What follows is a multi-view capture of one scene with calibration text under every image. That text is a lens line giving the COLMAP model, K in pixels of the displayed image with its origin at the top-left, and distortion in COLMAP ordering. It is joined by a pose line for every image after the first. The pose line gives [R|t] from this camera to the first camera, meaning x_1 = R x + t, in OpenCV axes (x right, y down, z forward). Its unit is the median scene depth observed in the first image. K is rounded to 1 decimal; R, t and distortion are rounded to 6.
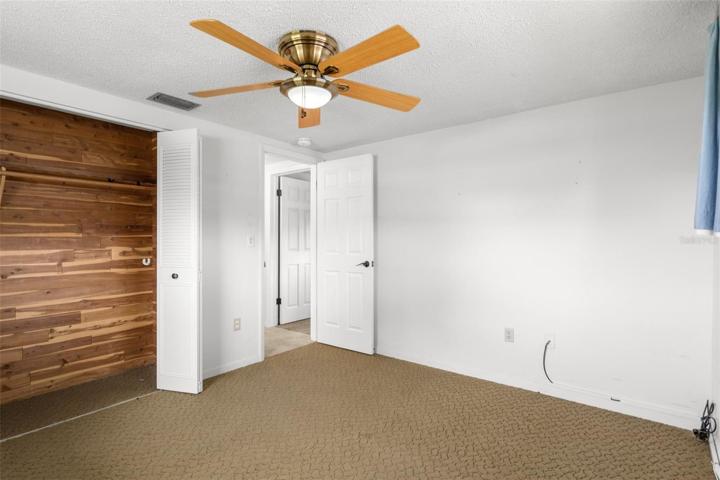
lens RADIAL K [[357.7, 0, 359.4], [0, 357.7, 242.0], [0, 0, 1]] dist [0.000707, 0.000066]
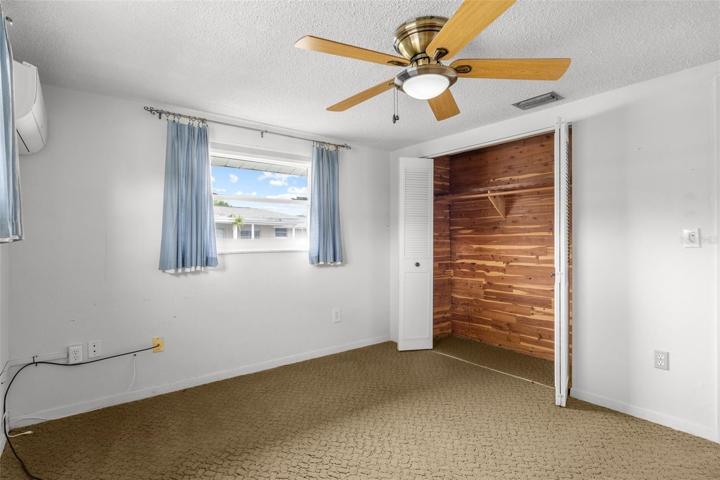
lens RADIAL K [[357.7, 0, 359.3], [0, 357.7, 237.8], [0, 0, 1]] dist [0.000707, 0.000066]
pose [[-0.230077, -0.002844, -0.973168, 0.548285], [-0.002964, 0.999993, -0.002222, -0.001956], [0.973168, 0.002373, -0.230084, 0.703593]]
